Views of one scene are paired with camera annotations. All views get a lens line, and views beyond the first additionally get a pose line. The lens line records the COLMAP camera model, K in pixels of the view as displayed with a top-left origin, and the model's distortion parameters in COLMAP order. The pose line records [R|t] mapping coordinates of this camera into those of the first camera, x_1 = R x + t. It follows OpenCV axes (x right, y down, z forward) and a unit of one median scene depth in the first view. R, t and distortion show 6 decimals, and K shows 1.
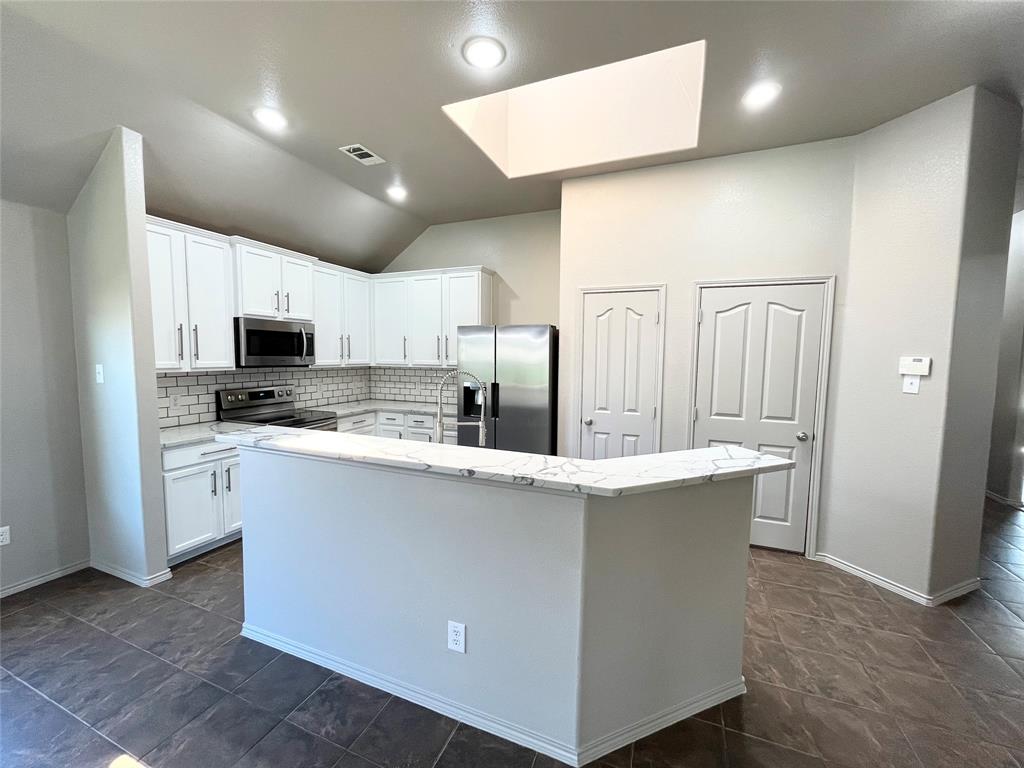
lens RADIAL K [[414.4, 0, 508.0], [0, 414.4, 385.5], [0, 0, 1]] dist [-0.001380, 0.000701]
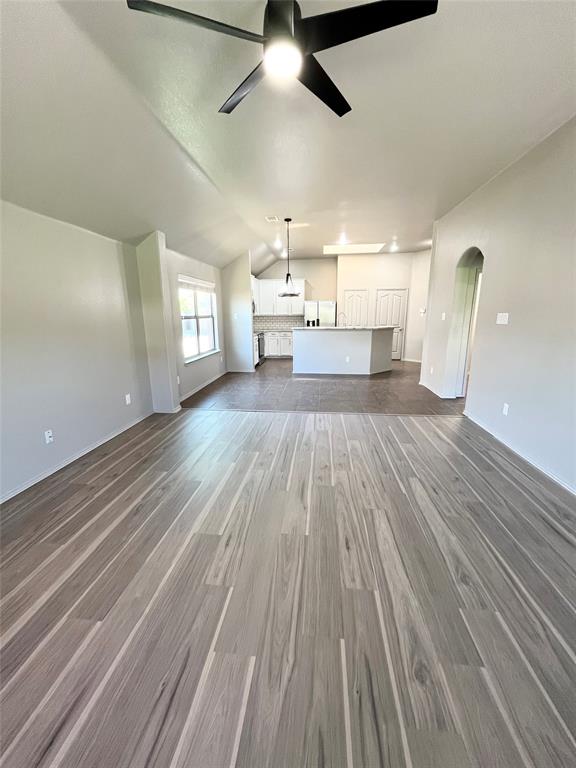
lens RADIAL K [[310.8, 0, 288.0], [0, 310.8, 384.0], [0, 0, 1]] dist [-0.001380, 0.000701]
pose [[0.958476, -0.082403, 0.273009, -1.013238], [0.041105, 0.987266, 0.153676, 0.119598], [-0.282196, -0.136073, 0.949658, -1.371258]]
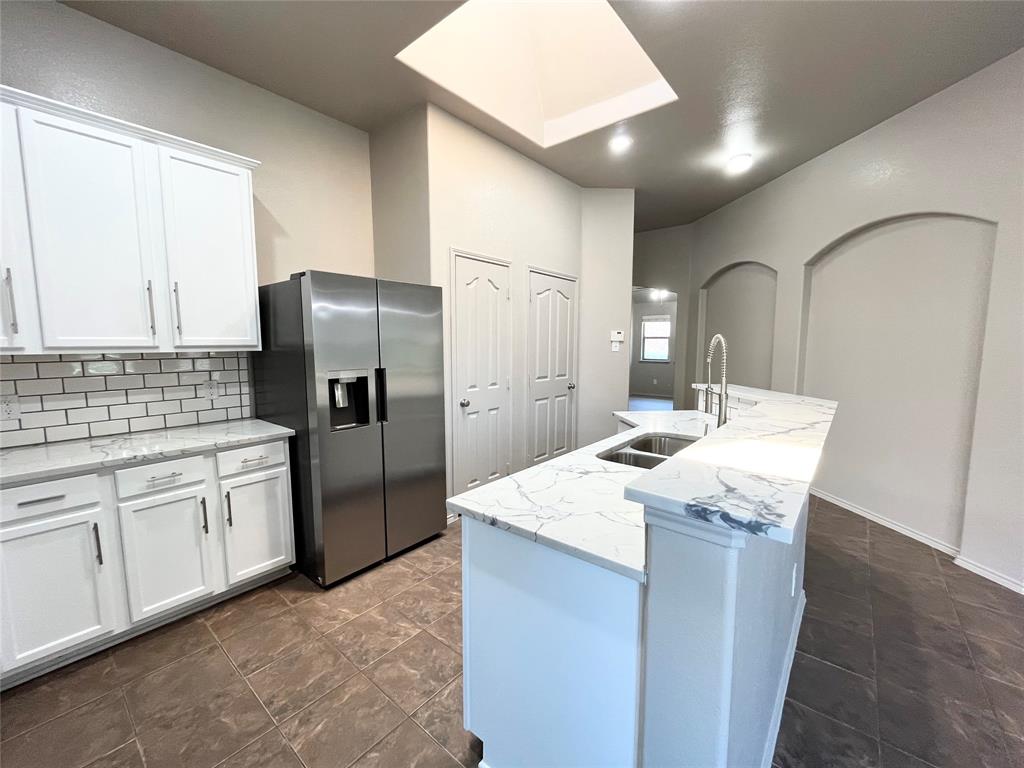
lens RADIAL K [[414.4, 0, 508.0], [0, 414.4, 385.5], [0, 0, 1]] dist [-0.001380, 0.000701]
pose [[0.301915, -0.115532, 0.946308, -0.626078], [0.071329, 0.992585, 0.098425, -0.032125], [-0.950663, 0.037783, 0.307917, 0.643520]]
